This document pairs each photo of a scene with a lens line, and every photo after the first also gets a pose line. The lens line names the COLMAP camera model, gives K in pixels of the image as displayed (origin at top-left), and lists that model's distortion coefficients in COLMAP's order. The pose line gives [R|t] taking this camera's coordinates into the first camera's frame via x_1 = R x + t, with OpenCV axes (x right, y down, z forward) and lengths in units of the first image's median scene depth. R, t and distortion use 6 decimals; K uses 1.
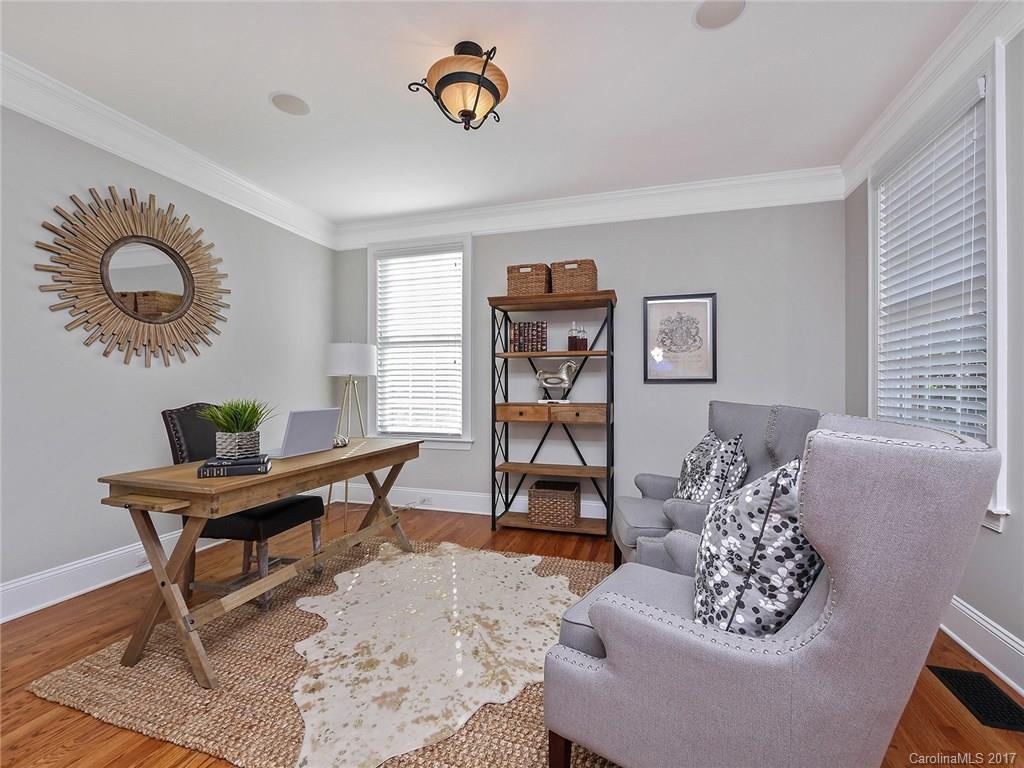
lens RADIAL K [[444.2, 0, 507.9], [0, 444.2, 387.3], [0, 0, 1]] dist [-0.004521, -0.000152]
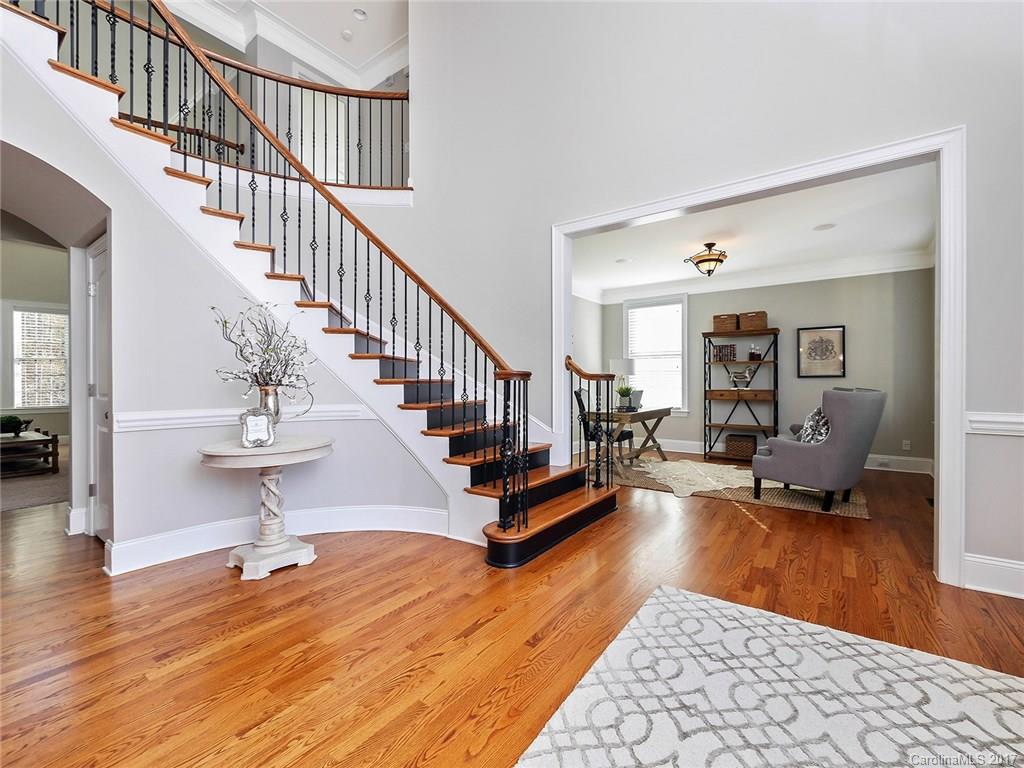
lens RADIAL K [[444.2, 0, 520.2], [0, 444.2, 384.0], [0, 0, 1]] dist [-0.004521, -0.000152]
pose [[0.954536, -0.003284, -0.298078, -0.213265], [0.005259, 0.999969, 0.005824, -0.002184], [0.298050, -0.007127, 0.954524, -0.985225]]
